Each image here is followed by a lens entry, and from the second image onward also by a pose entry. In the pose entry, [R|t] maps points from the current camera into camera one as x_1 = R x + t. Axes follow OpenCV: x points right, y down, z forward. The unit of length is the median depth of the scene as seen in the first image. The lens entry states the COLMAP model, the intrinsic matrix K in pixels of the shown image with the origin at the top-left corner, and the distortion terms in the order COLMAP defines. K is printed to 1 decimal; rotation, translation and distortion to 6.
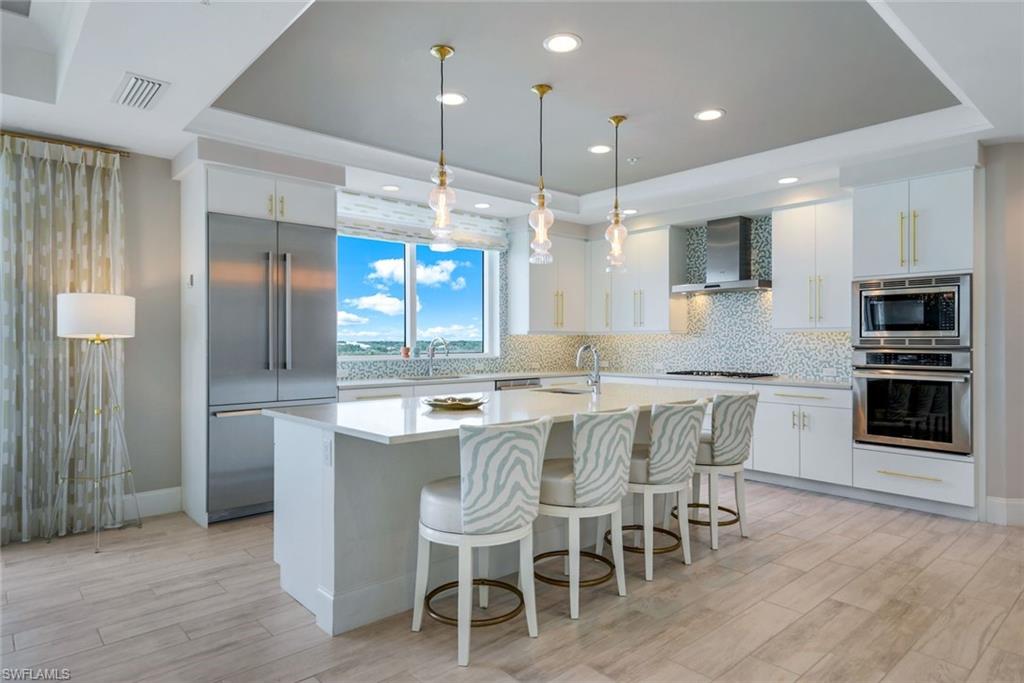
lens RADIAL K [[603.6, 0, 512.0], [0, 603.6, 341.5], [0, 0, 1]] dist [0.020717, -0.000314]
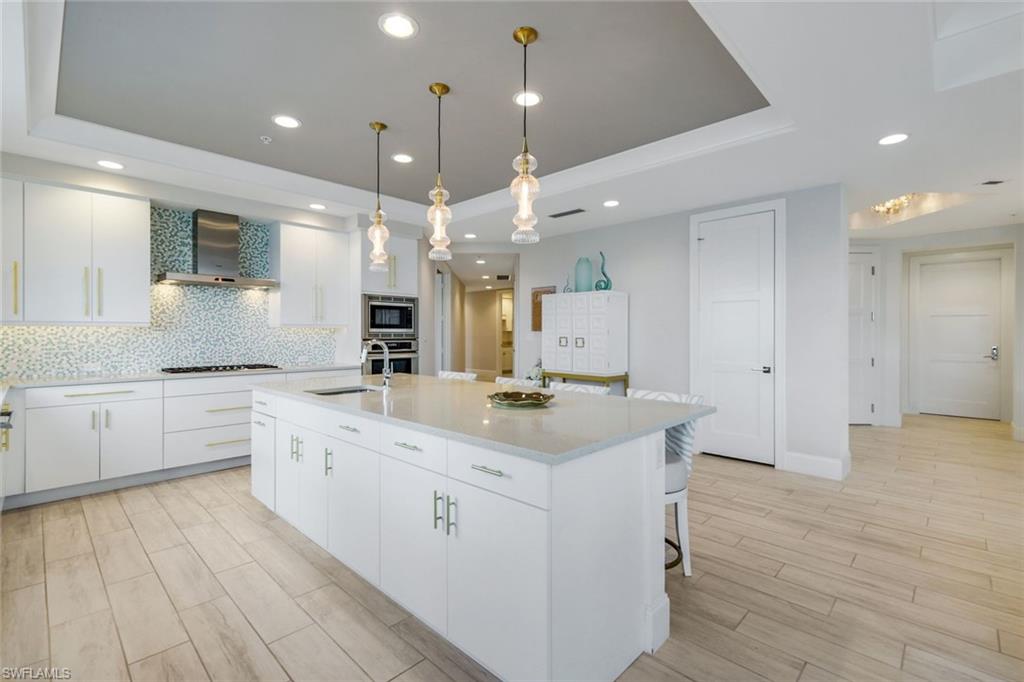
lens RADIAL K [[465.3, 0, 512.0], [0, 465.3, 341.0], [0, 0, 1]] dist [0.012921, -0.000034]
pose [[-0.063875, -0.018426, 0.997788, -0.600446], [-0.001182, 0.999830, 0.018389, -0.007630], [-0.997957, -0.000005, -0.063885, 0.747934]]
